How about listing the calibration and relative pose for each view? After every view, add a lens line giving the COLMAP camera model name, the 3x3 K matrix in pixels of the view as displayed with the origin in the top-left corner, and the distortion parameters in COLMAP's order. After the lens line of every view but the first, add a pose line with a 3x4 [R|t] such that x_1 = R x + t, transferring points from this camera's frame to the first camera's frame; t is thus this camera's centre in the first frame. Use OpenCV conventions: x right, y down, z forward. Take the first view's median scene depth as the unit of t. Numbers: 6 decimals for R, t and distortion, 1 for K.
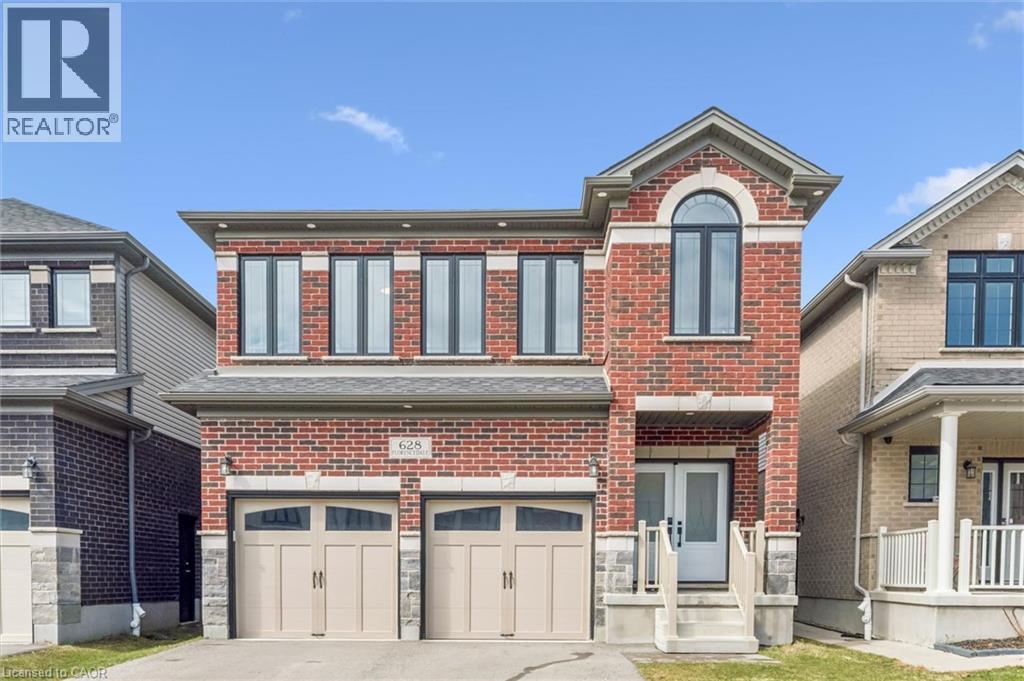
lens RADIAL K [[784.2, 0, 512.0], [0, 784.2, 340.5], [0, 0, 1]] dist [-0.002090, -0.000634]
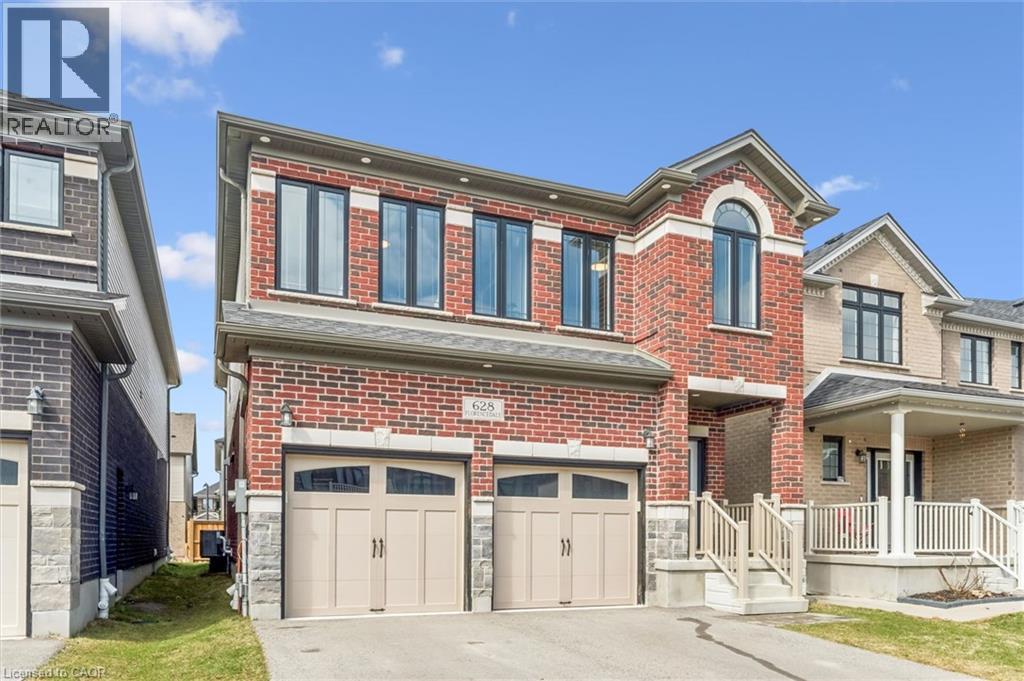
lens RADIAL K [[698.5, 0, 512.1], [0, 698.5, 314.2], [0, 0, 1]] dist [-0.001829, -0.001207]
pose [[0.918373, 0.119825, 0.377137, -0.432180], [-0.113669, 0.992767, -0.038628, 0.050700], [-0.379038, -0.007393, 0.925352, 0.196877]]
